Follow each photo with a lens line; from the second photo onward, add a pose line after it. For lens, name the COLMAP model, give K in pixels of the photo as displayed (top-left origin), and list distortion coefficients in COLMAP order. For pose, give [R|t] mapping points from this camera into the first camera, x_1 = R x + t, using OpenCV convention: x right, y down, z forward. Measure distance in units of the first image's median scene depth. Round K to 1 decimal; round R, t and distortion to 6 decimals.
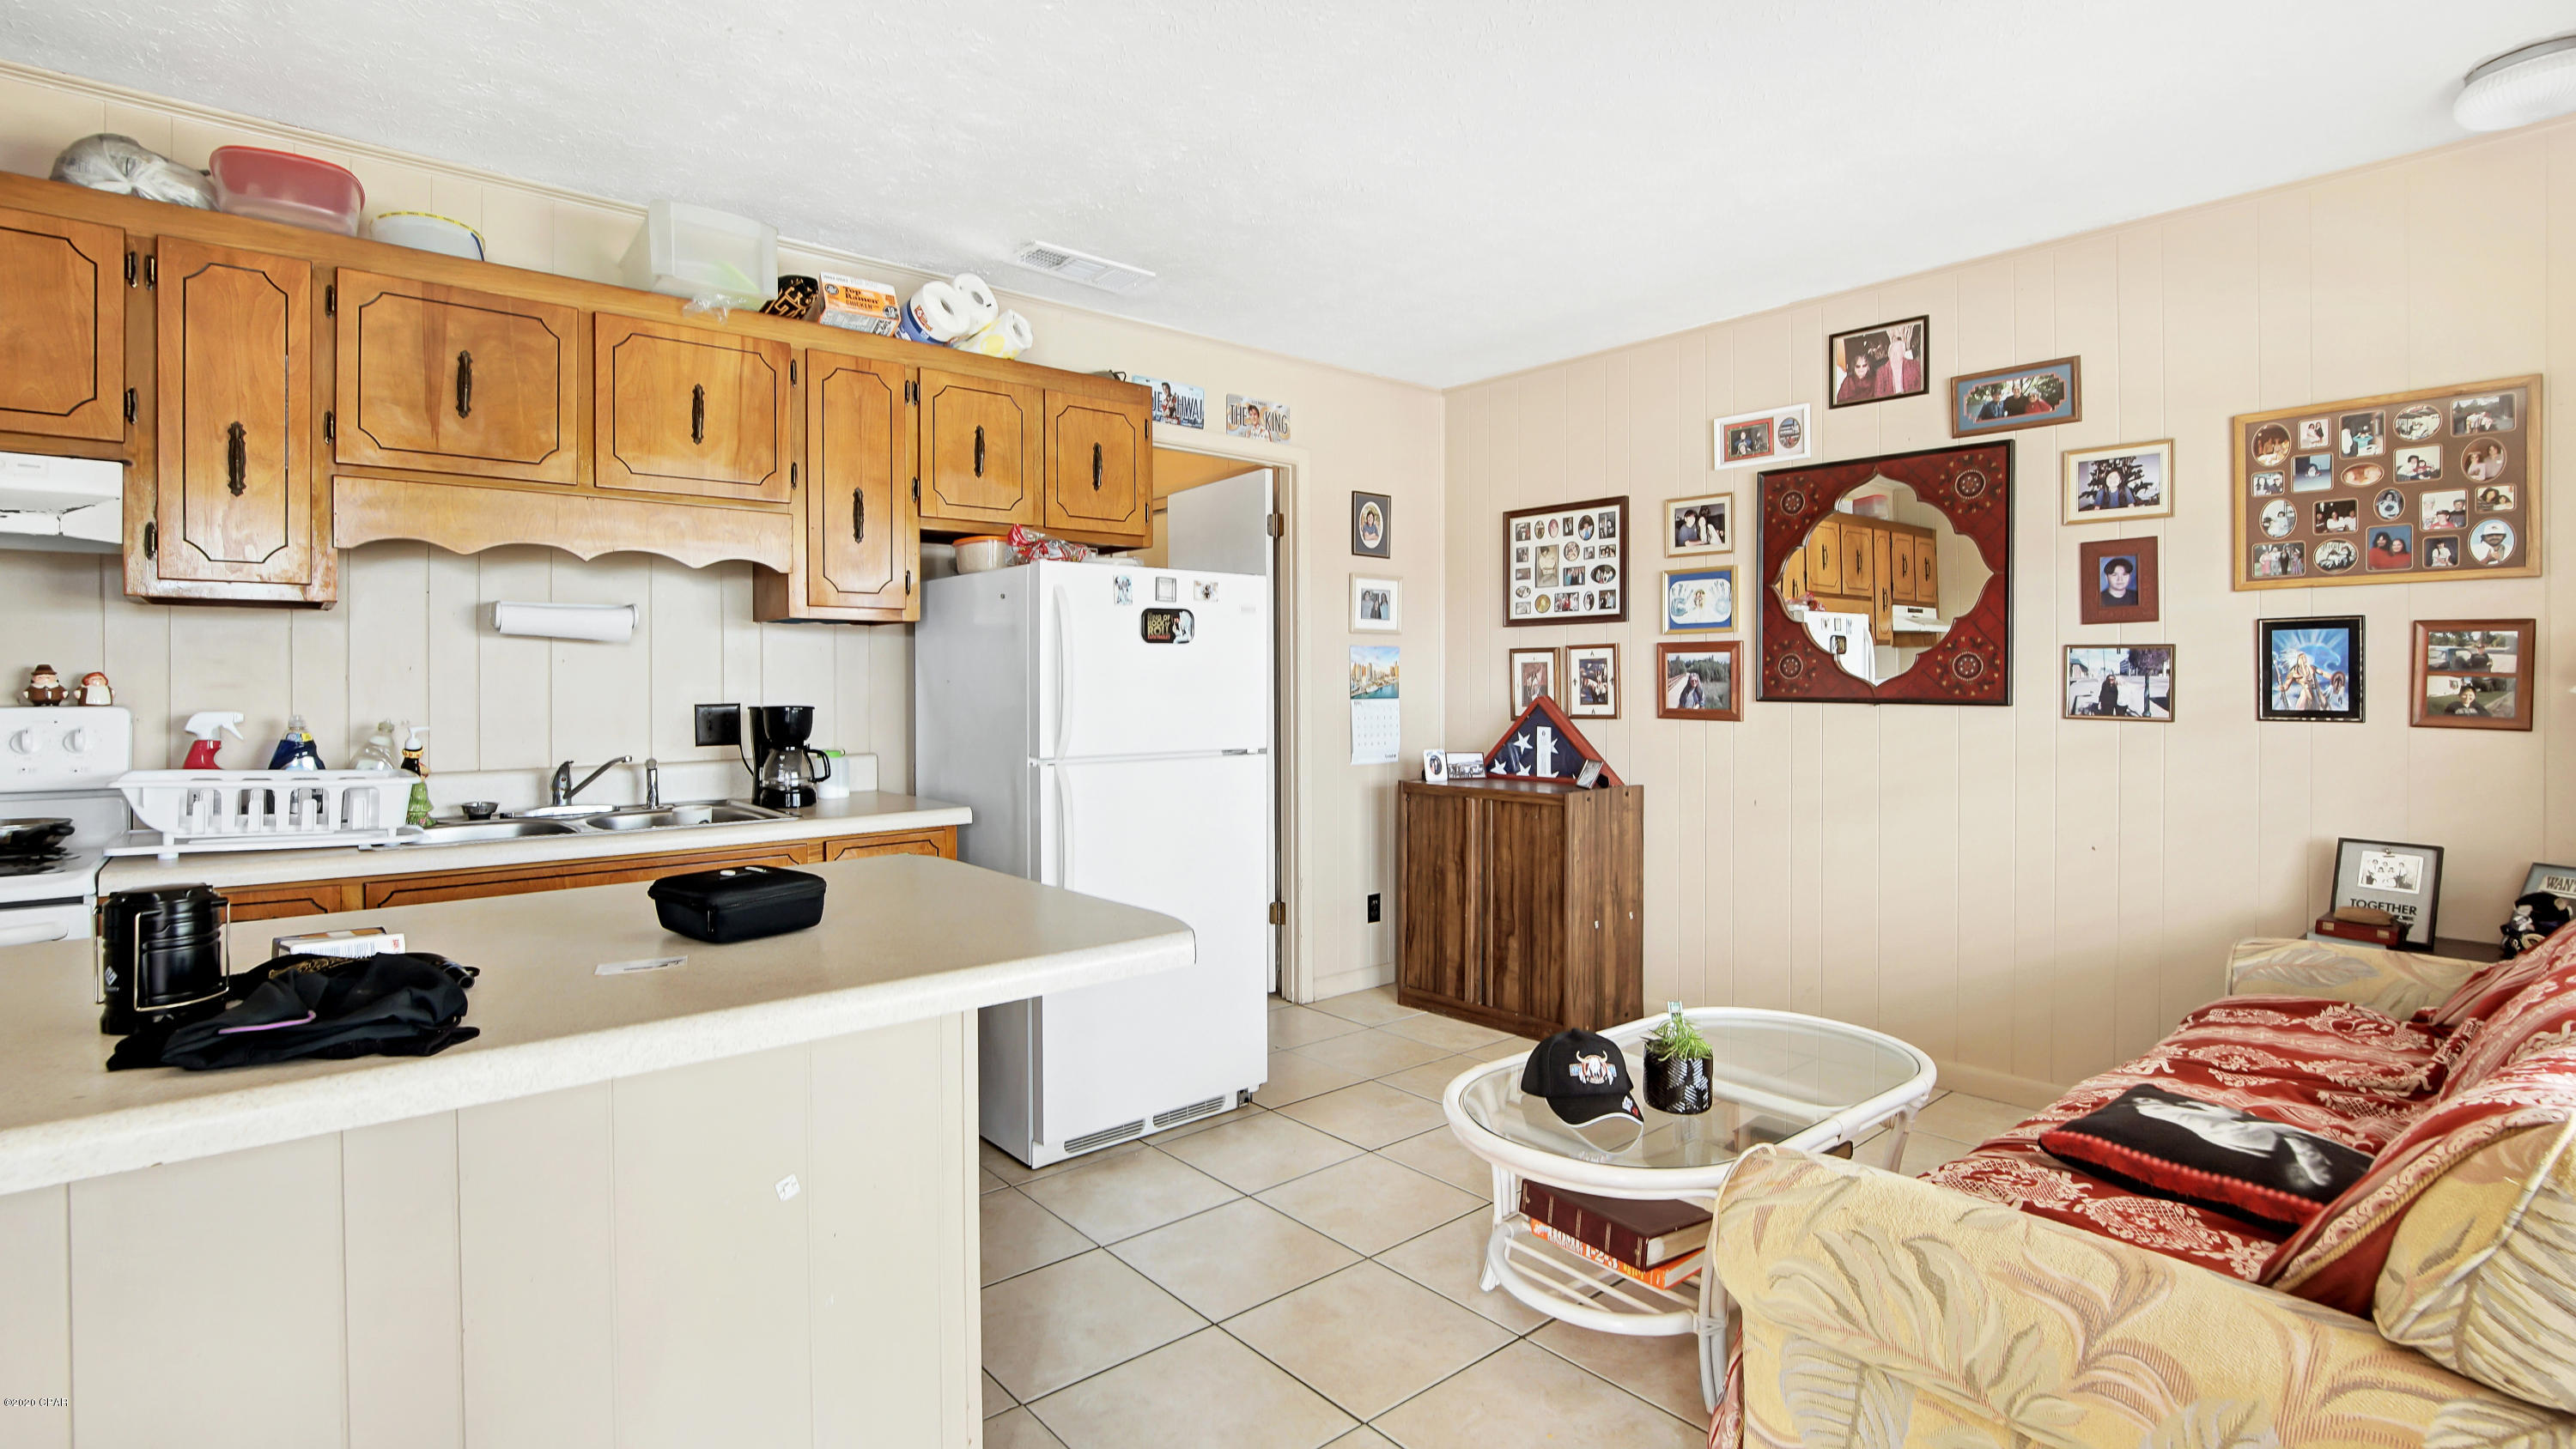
lens RADIAL K [[1205.7, 0, 1284.4], [0, 1205.7, 701.1], [0, 0, 1]] dist [-0.026592, 0.008200]
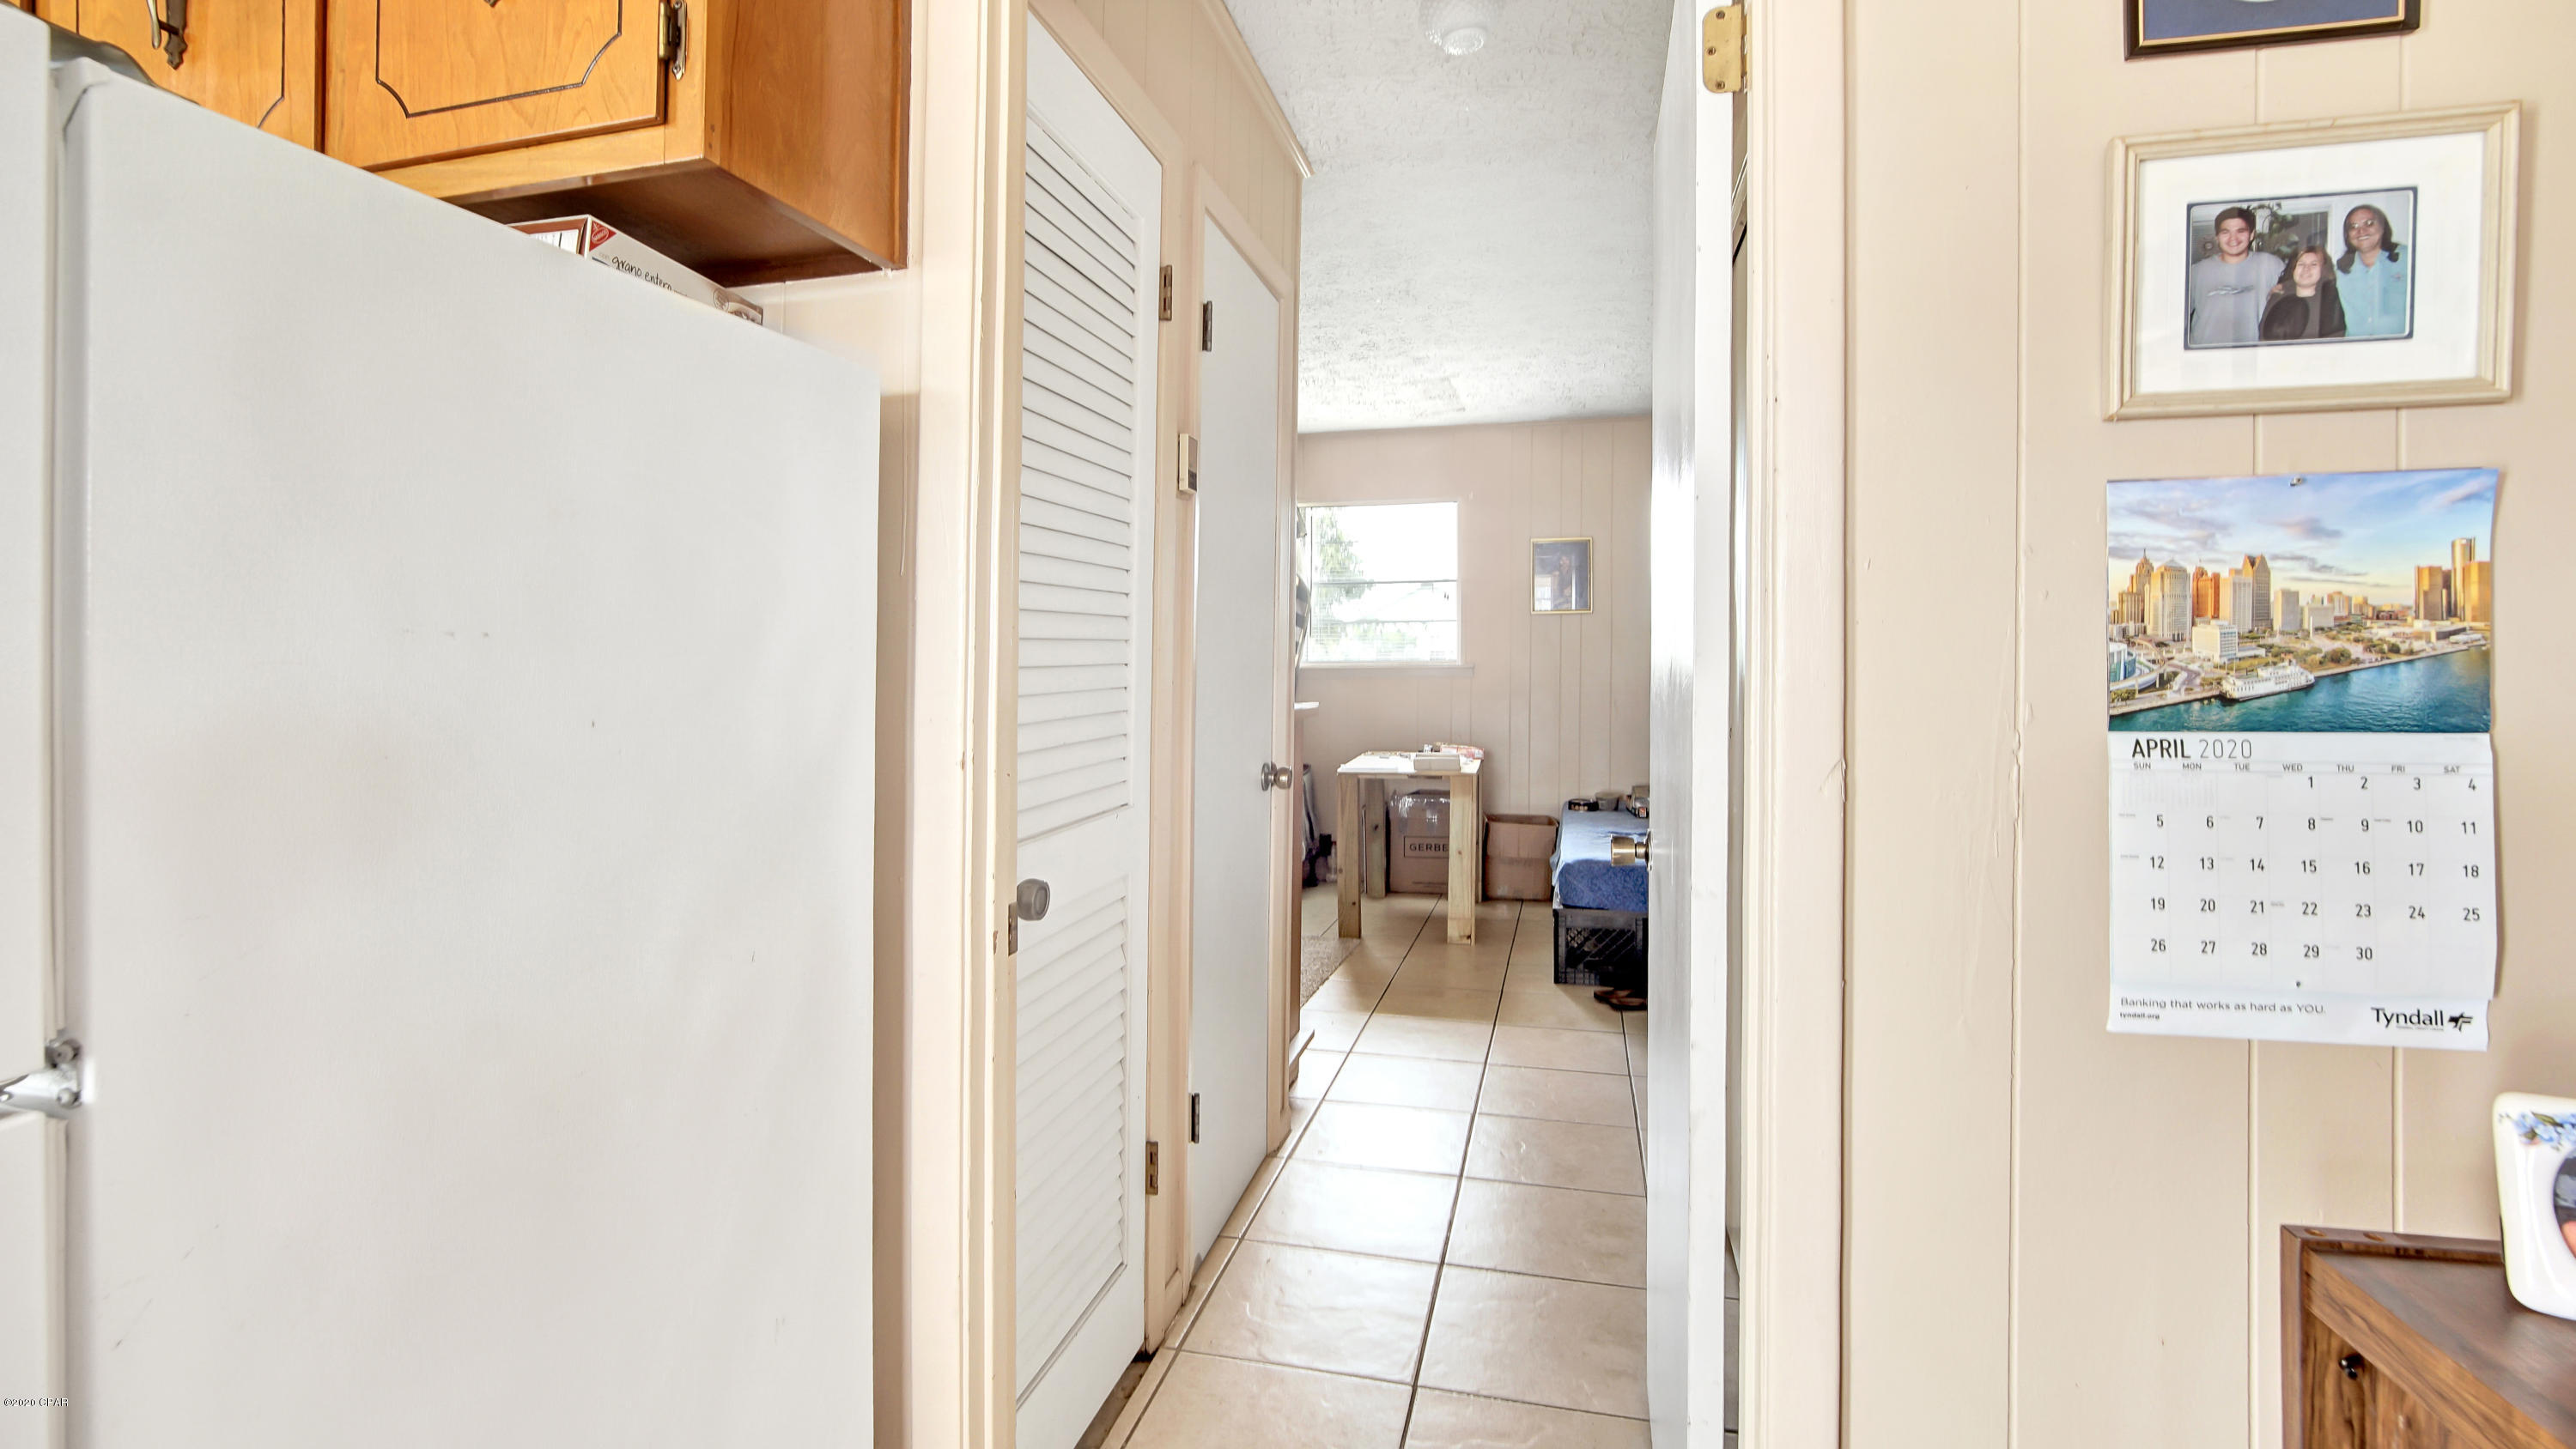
lens RADIAL K [[1205.7, 0, 1289.2], [0, 1205.7, 725.2], [0, 0, 1]] dist [-0.026592, 0.008200]
pose [[0.568345, 0.005607, -0.822771, 0.210755], [-0.017122, 0.999841, -0.005014, 0.001893], [0.822612, 0.016937, 0.568351, 1.088284]]
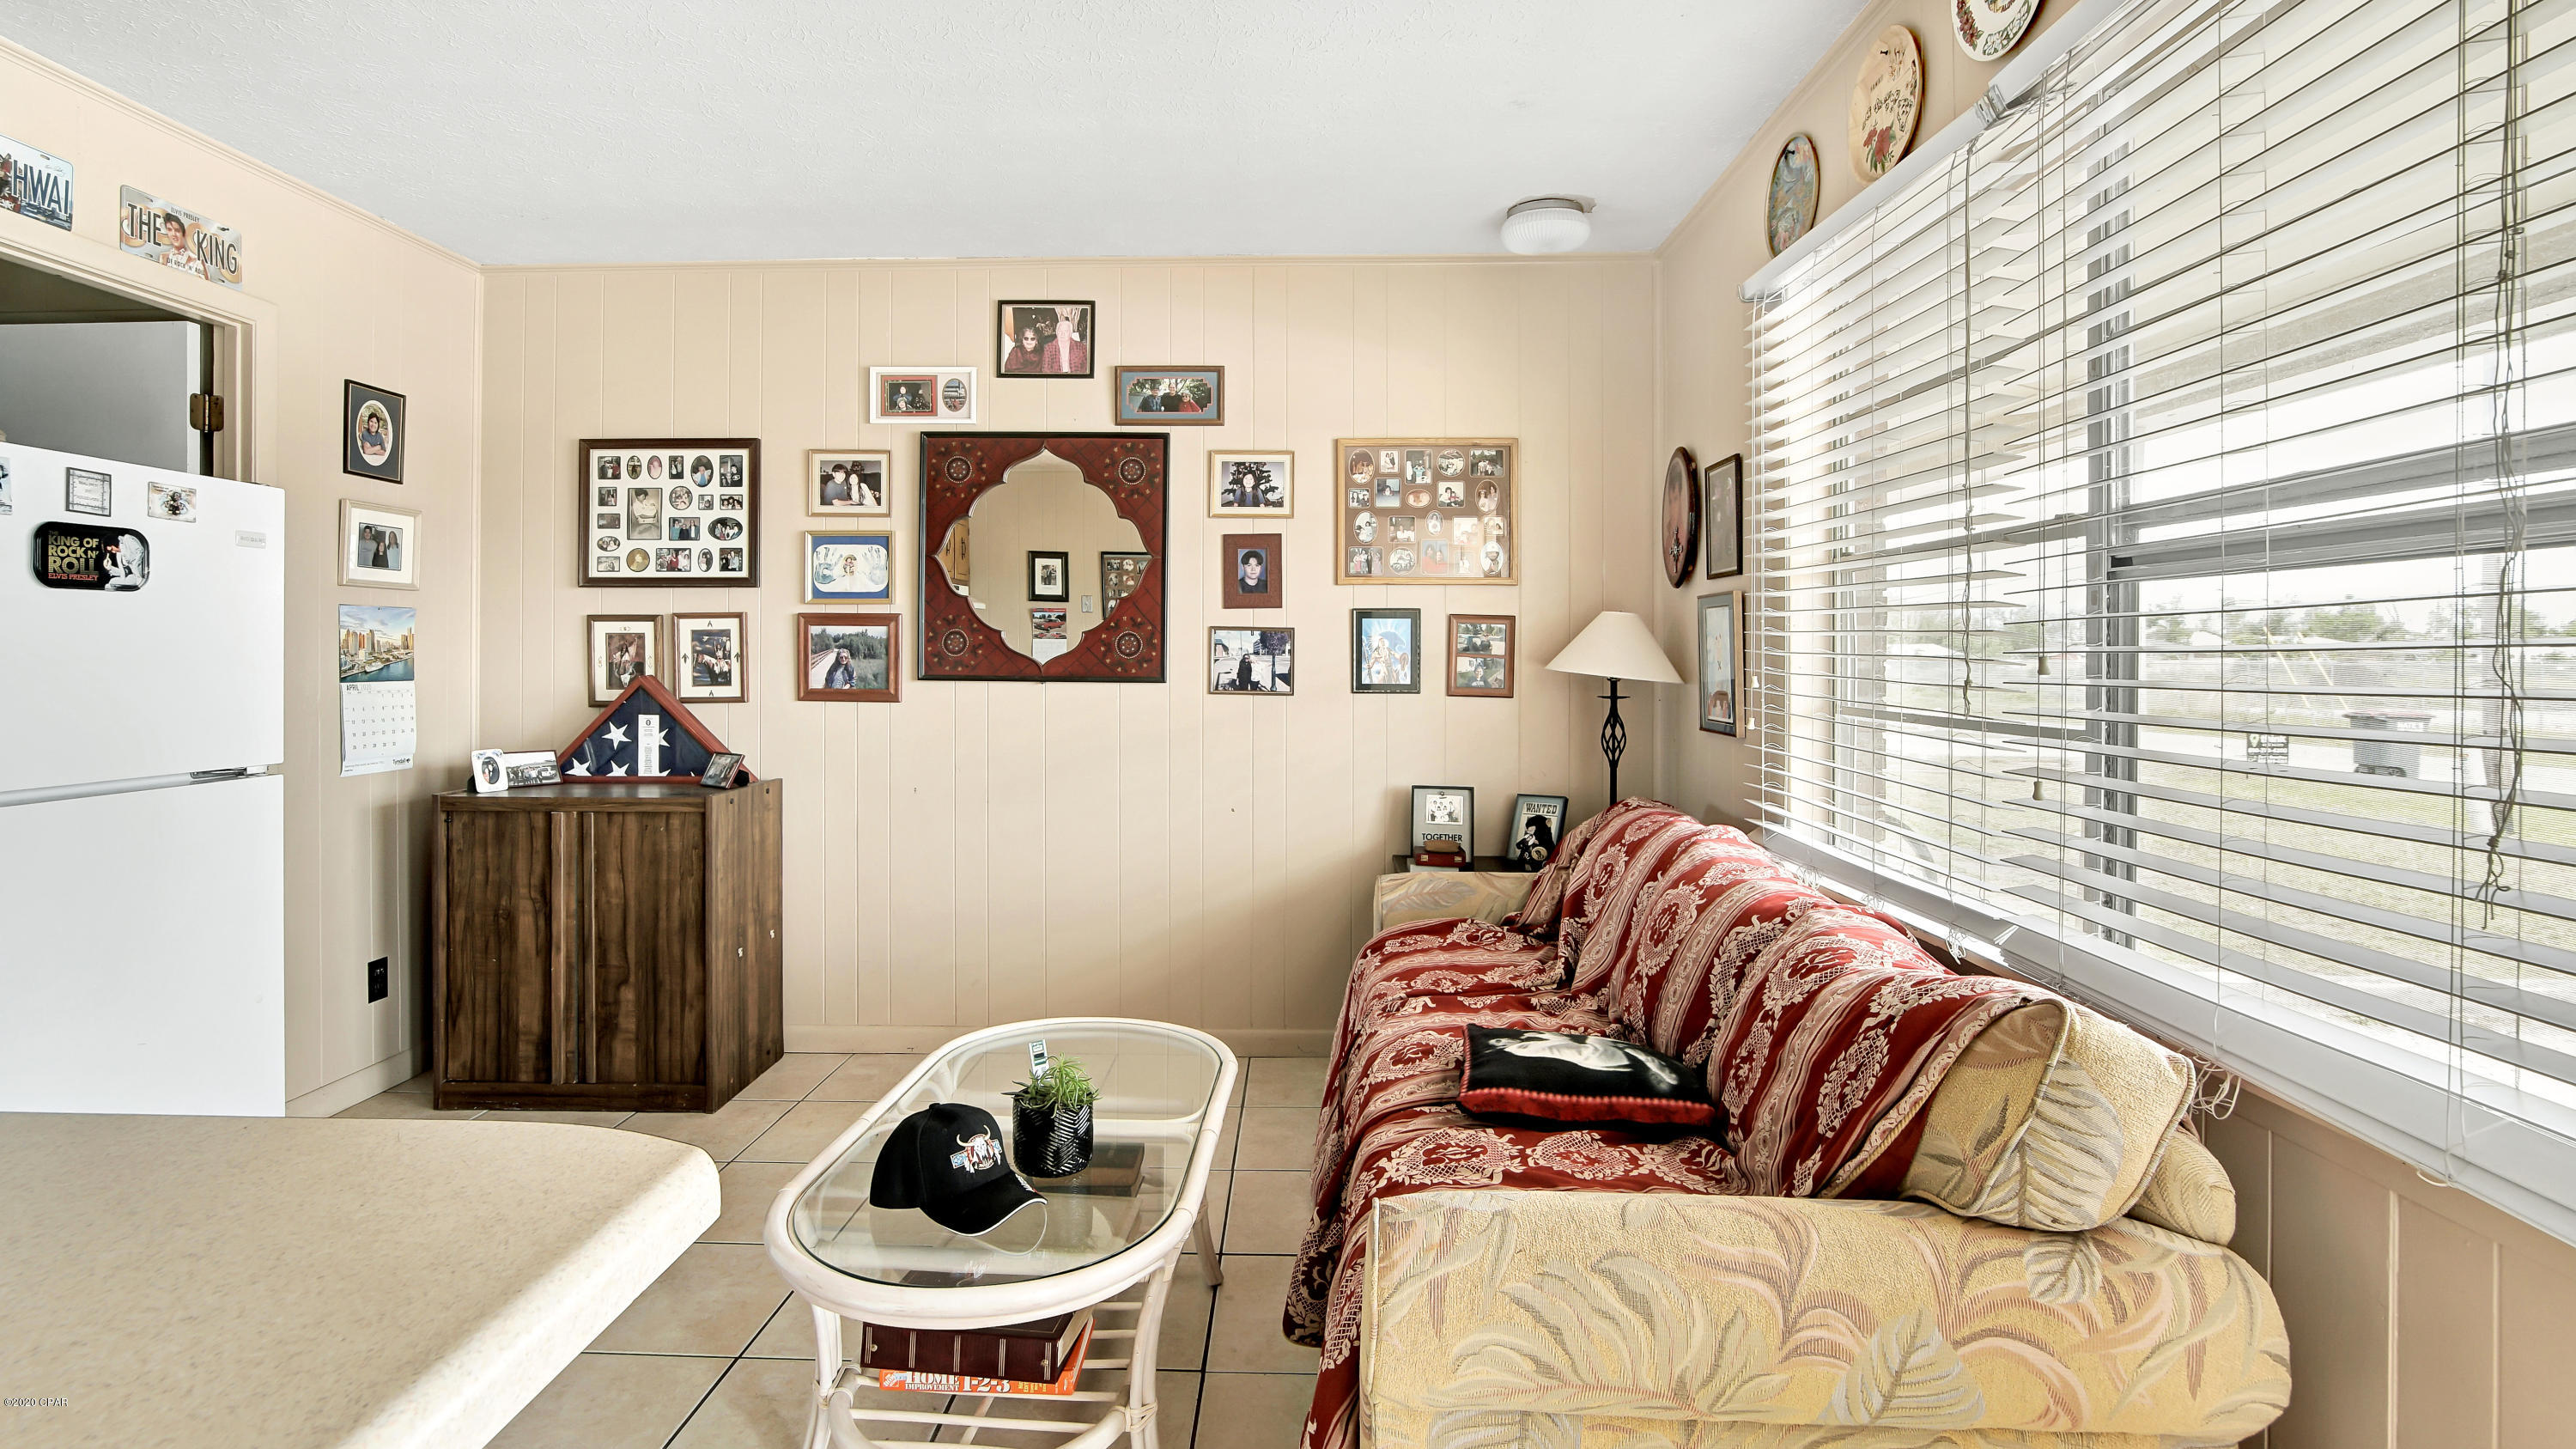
lens RADIAL K [[1206.0, 0, 1280.0], [0, 1206.0, 661.0], [0, 0, 1]] dist [-0.026592, 0.008200]
pose [[0.668139, 0.001529, 0.744035, -0.131267], [0.007290, 0.999936, -0.008601, -0.005421], [-0.744001, 0.011171, 0.668085, 0.213178]]
